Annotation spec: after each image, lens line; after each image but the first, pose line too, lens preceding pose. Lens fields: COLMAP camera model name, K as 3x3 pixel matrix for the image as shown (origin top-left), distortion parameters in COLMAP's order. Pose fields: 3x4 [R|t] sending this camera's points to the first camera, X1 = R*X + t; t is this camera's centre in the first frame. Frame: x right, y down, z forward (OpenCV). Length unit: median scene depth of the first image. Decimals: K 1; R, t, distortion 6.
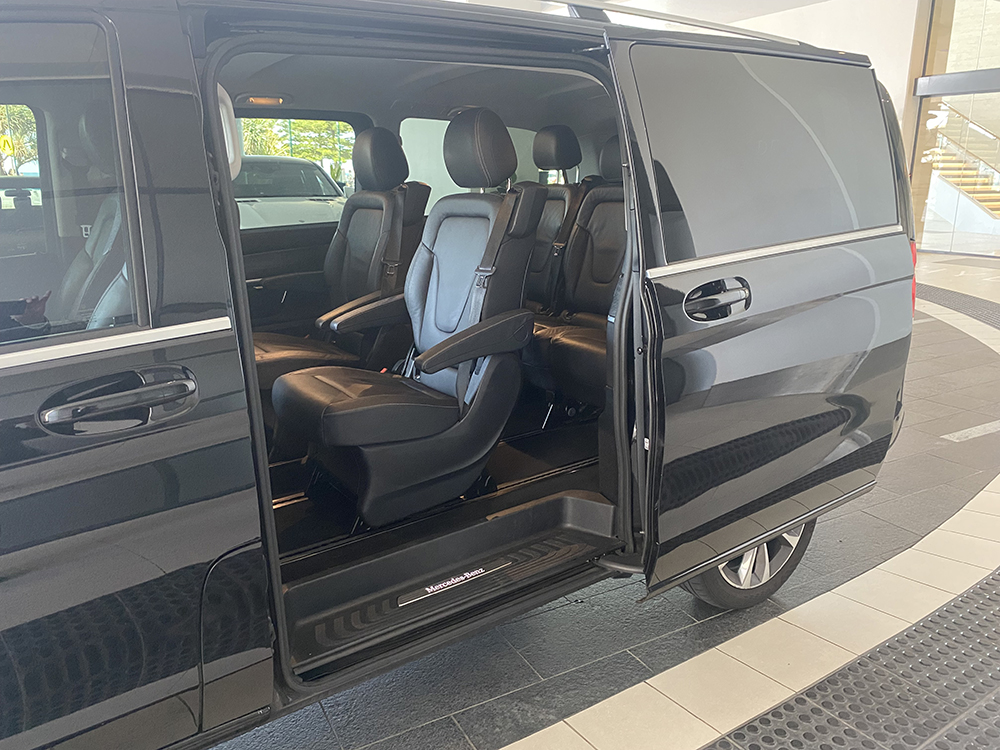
lens RADIAL K [[755.0, 0, 522.8], [0, 755.0, 381.2], [0, 0, 1]] dist [0.021742, -0.003351]
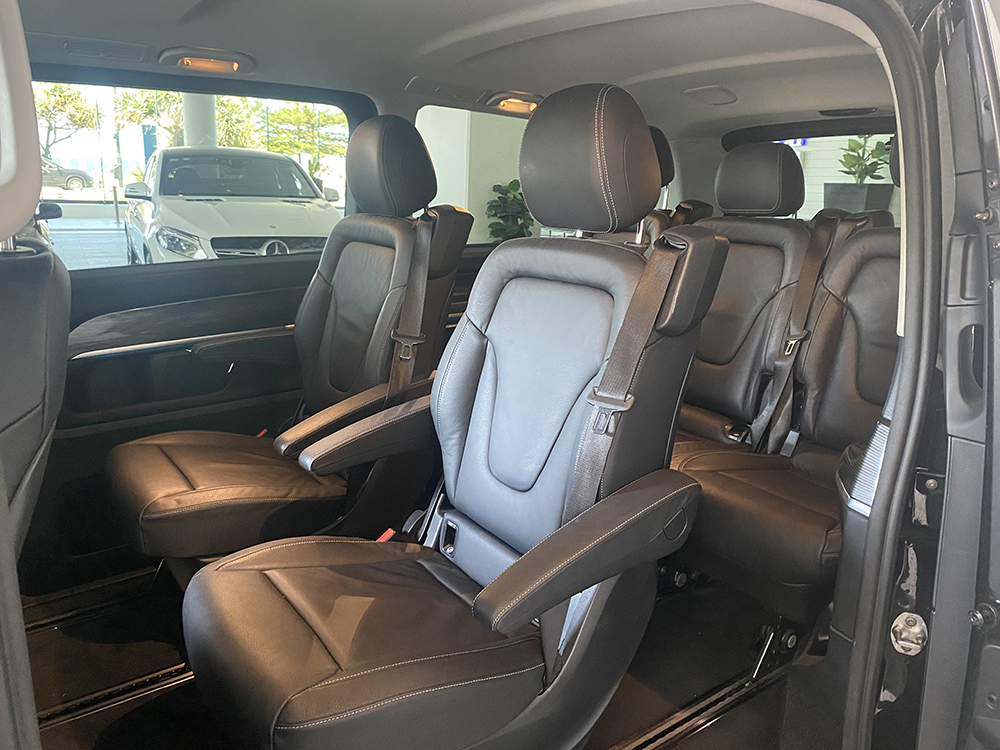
lens RADIAL K [[755.0, 0, 498.7], [0, 755.0, 374.3], [0, 0, 1]] dist [0.021742, -0.003351]
pose [[0.999149, 0.040270, 0.008879, -0.088088], [-0.040173, 0.999133, -0.010882, -0.105470], [-0.009310, 0.010516, 0.999901, 0.335271]]
